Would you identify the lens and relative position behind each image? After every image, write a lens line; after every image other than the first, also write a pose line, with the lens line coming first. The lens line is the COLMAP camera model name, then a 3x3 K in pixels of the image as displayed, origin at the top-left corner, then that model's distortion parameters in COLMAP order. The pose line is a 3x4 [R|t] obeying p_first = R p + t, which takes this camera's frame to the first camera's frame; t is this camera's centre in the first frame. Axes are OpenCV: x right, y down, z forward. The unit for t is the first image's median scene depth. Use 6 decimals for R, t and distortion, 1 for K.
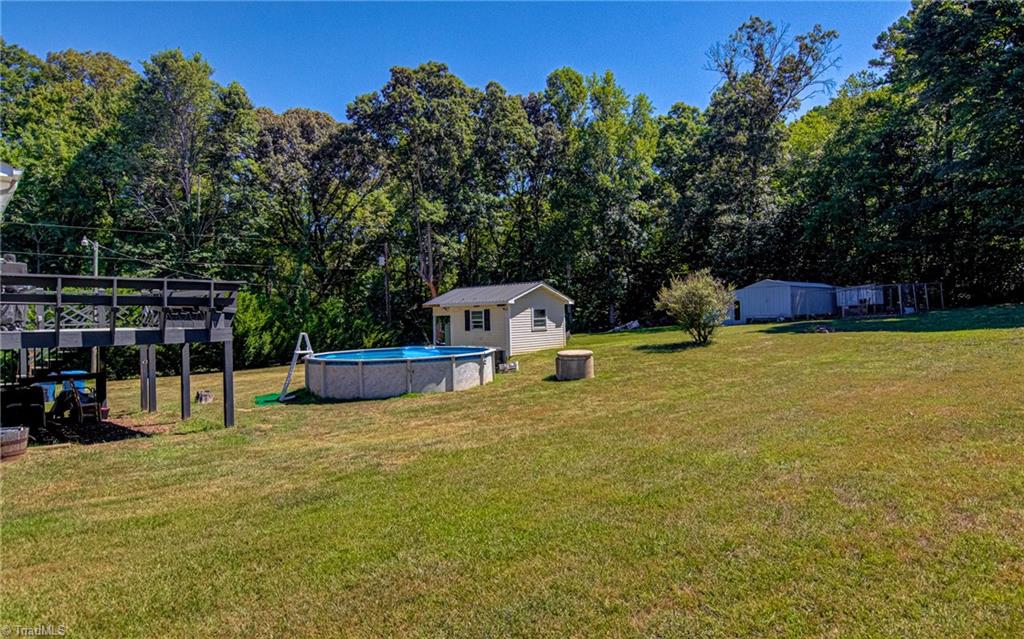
lens RADIAL K [[564.0, 0, 549.7], [0, 564.0, 318.6], [0, 0, 1]] dist [0.021474, -0.034619]
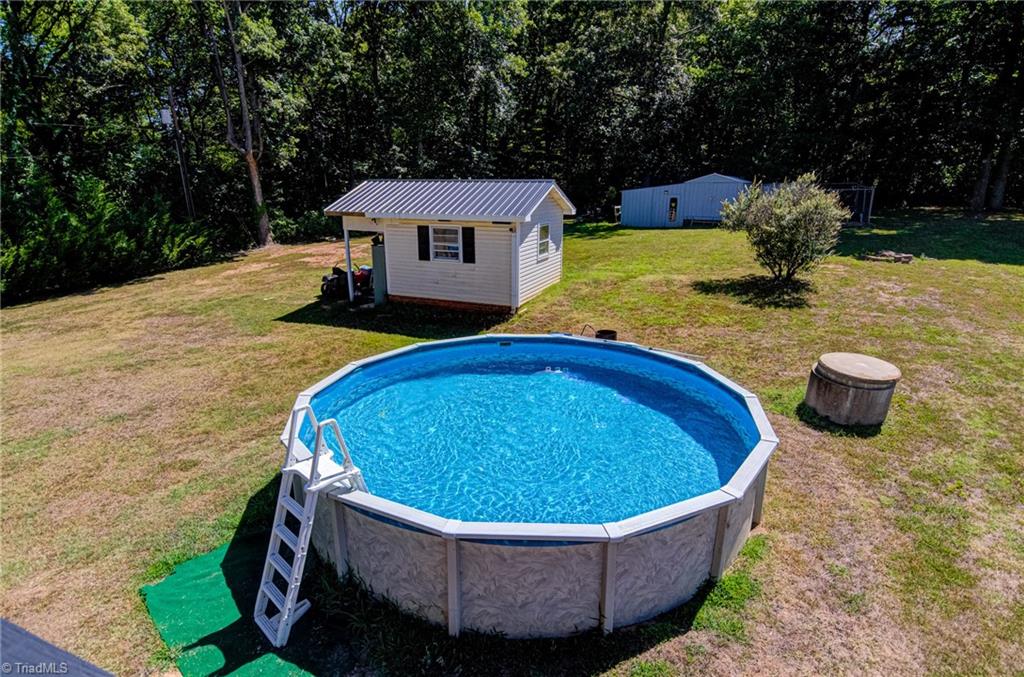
lens RADIAL K [[536.0, 0, 514.5], [0, 536.0, 339.6], [0, 0, 1]] dist [0.013255, -0.024901]
pose [[0.936502, -0.072355, 0.343117, -0.174569], [-0.024308, 0.962732, 0.269364, -0.036314], [-0.349820, -0.260600, 0.899841, 0.293635]]
